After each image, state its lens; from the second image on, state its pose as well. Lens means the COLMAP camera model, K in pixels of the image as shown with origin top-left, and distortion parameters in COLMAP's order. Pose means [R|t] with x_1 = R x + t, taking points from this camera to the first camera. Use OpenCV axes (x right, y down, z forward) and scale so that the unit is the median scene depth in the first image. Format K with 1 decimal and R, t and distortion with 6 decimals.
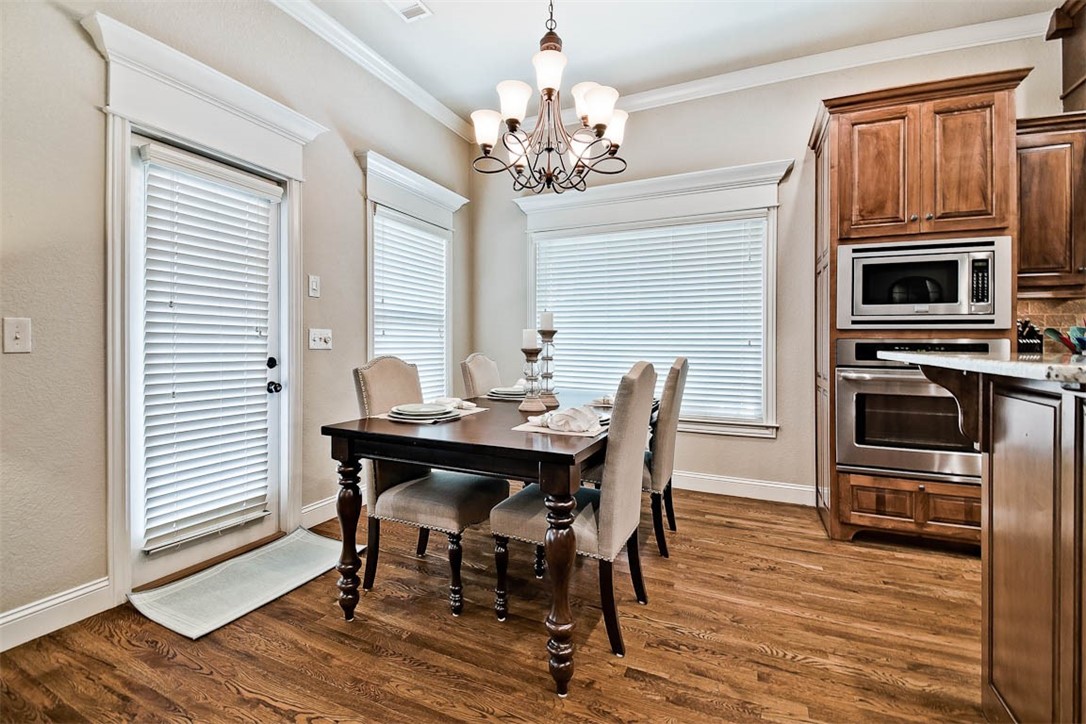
lens RADIAL K [[498.6, 0, 501.9], [0, 498.6, 341.3], [0, 0, 1]] dist [-0.001718, -0.000284]
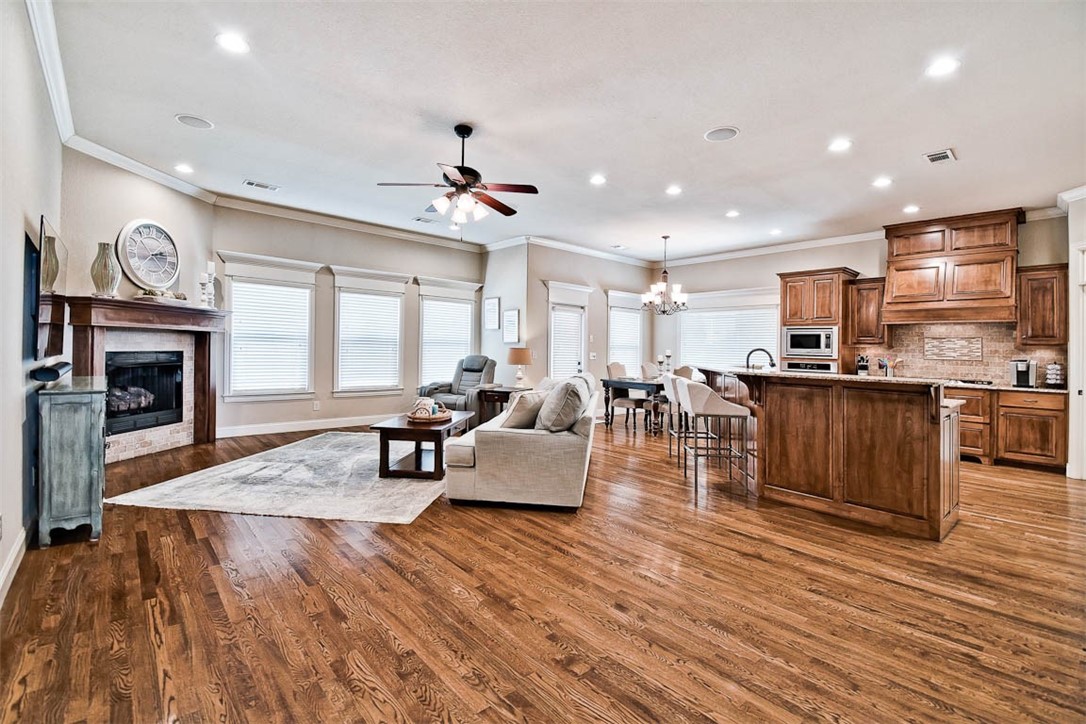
lens RADIAL K [[498.6, 0, 501.9], [0, 498.6, 341.3], [0, 0, 1]] dist [-0.001718, -0.000284]
pose [[0.912589, 0.011405, -0.408720, 0.423730], [-0.016863, 0.999810, -0.009753, -0.063651], [0.408531, 0.015793, 0.912608, -2.290571]]
